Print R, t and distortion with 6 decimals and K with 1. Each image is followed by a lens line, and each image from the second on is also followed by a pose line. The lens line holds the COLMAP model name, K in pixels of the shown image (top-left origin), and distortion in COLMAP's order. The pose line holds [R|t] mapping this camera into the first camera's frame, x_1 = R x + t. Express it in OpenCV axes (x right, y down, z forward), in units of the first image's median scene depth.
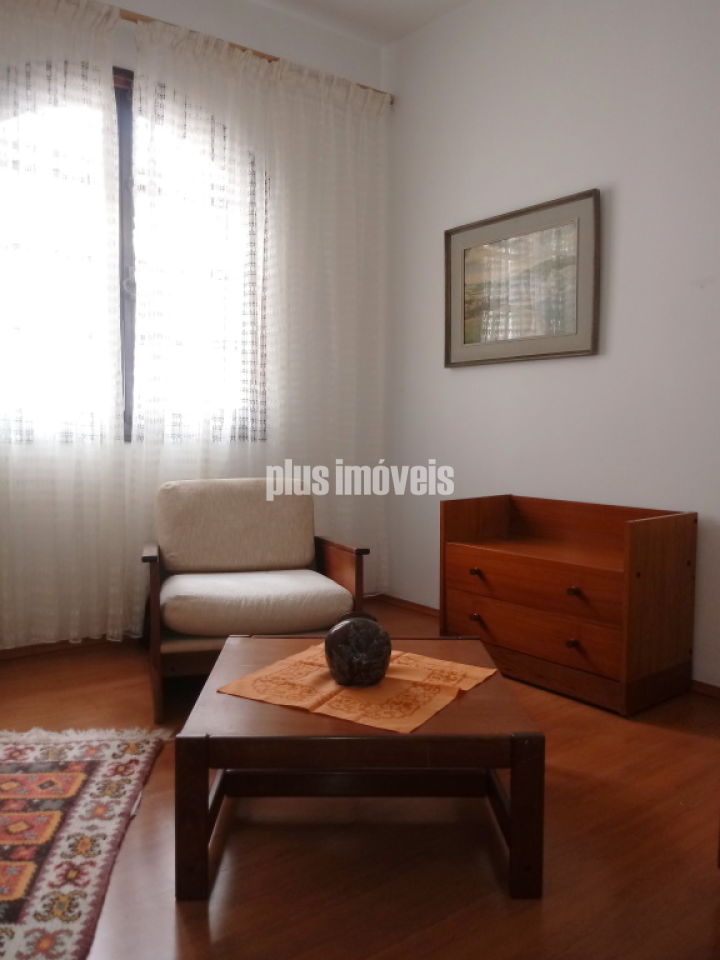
lens RADIAL K [[735.0, 0, 360.0], [0, 735.0, 480.0], [0, 0, 1]] dist [0.033772, -0.073346]
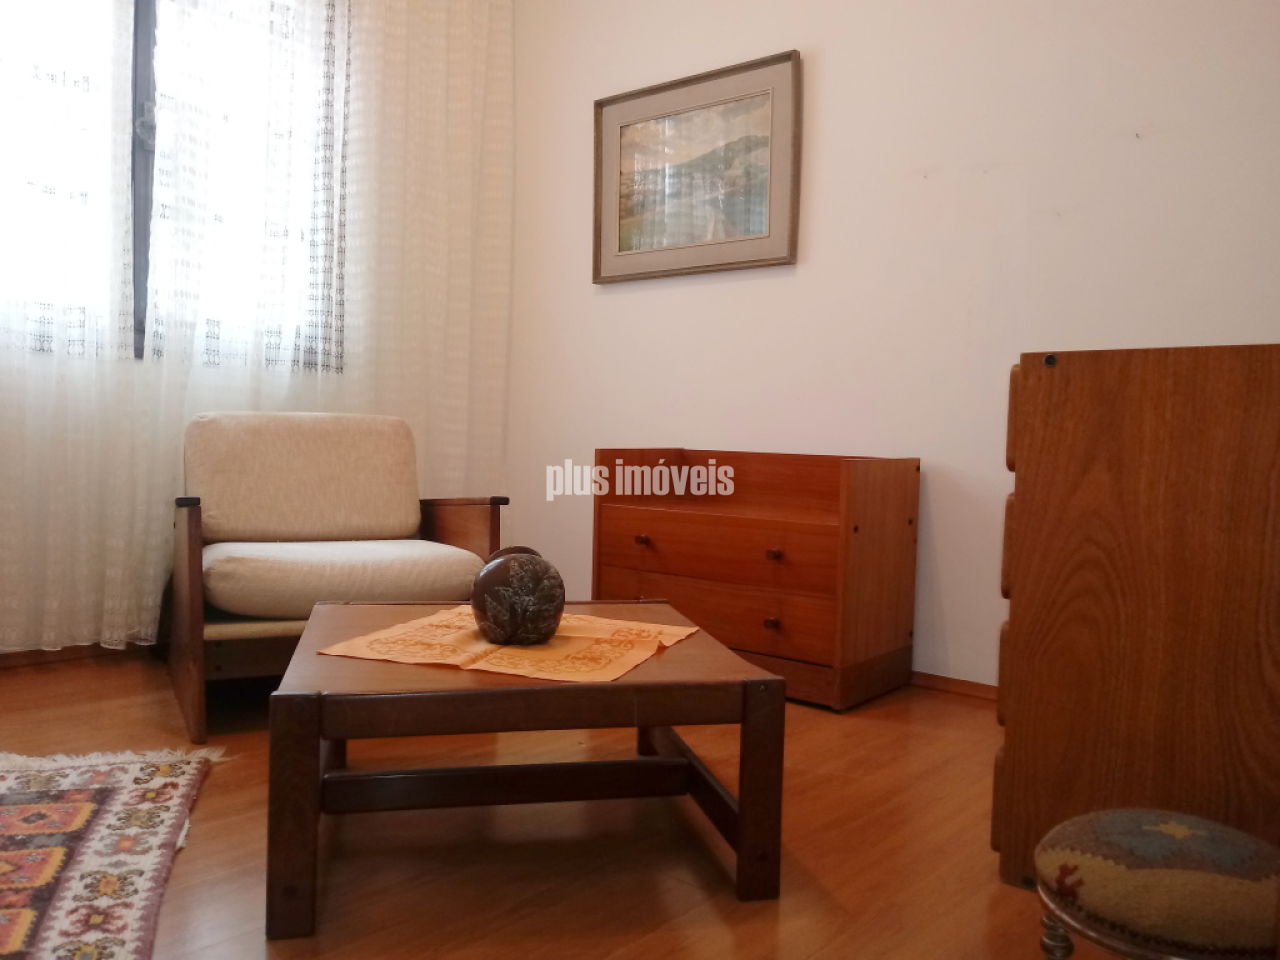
lens RADIAL K [[980.0, 0, 640.0], [0, 980.0, 480.0], [0, 0, 1]] dist [0.033772, -0.073346]
pose [[0.978419, 0.011021, 0.206337, -0.063390], [-0.007716, 0.999829, -0.016817, 0.096896], [-0.206487, 0.014862, 0.978337, 0.026384]]
